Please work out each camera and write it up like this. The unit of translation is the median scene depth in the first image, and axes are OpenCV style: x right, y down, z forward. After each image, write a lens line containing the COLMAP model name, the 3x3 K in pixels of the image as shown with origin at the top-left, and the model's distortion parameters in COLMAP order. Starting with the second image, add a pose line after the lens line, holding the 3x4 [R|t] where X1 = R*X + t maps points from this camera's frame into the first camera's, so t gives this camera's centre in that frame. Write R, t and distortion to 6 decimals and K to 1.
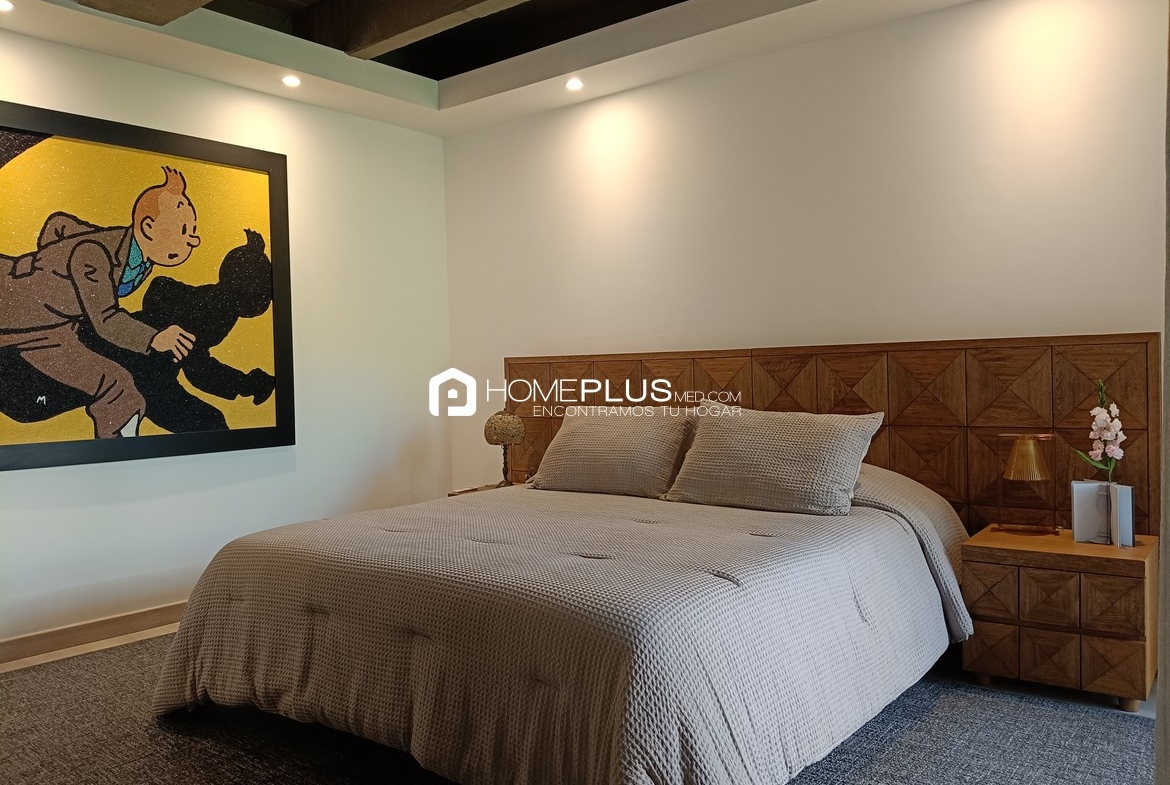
lens RADIAL K [[906.4, 0, 585.0], [0, 906.4, 392.5], [0, 0, 1]] dist [0.001224, 0.000314]
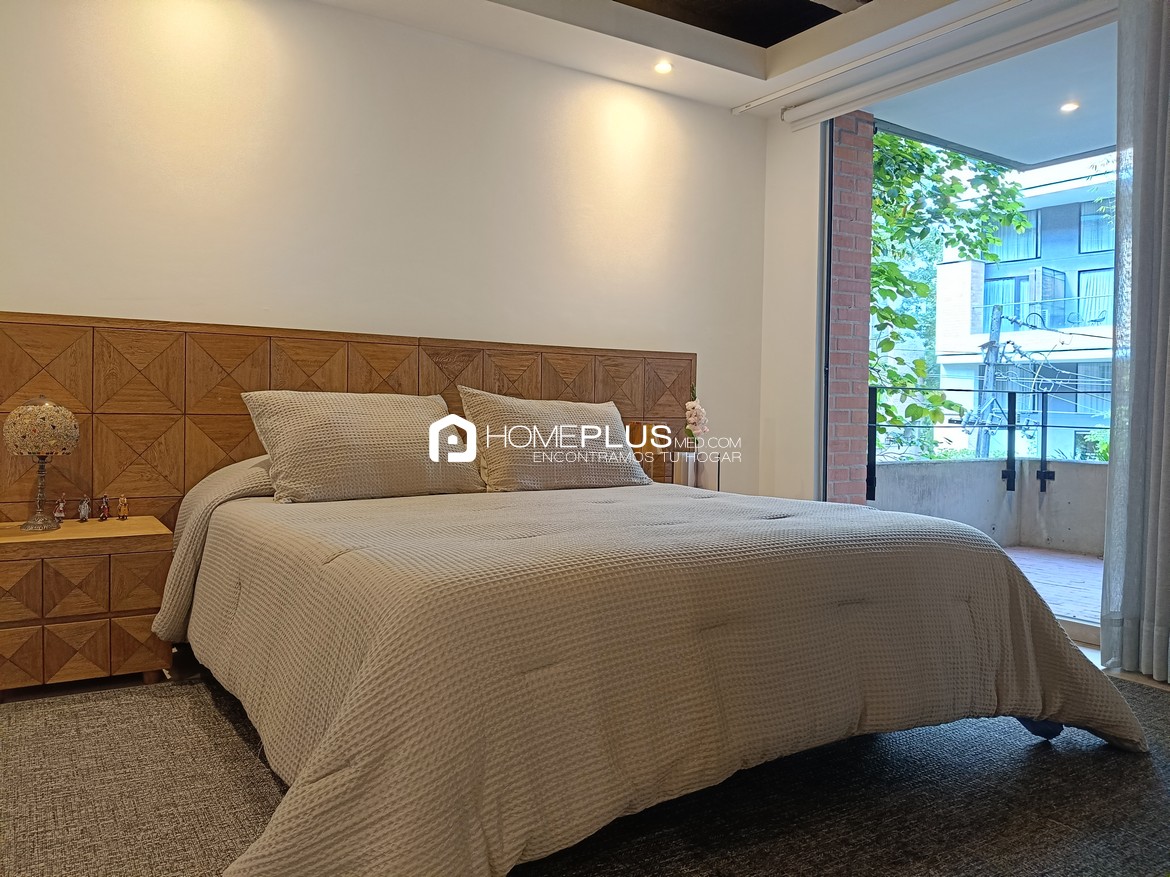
lens RADIAL K [[890.8, 0, 585.0], [0, 890.8, 438.5], [0, 0, 1]] dist [-0.001054, -0.000717]
pose [[0.315103, -0.006805, 0.949033, -0.696929], [-0.002825, 0.999963, 0.008108, 0.052409], [-0.949053, -0.005236, 0.315072, 0.594949]]
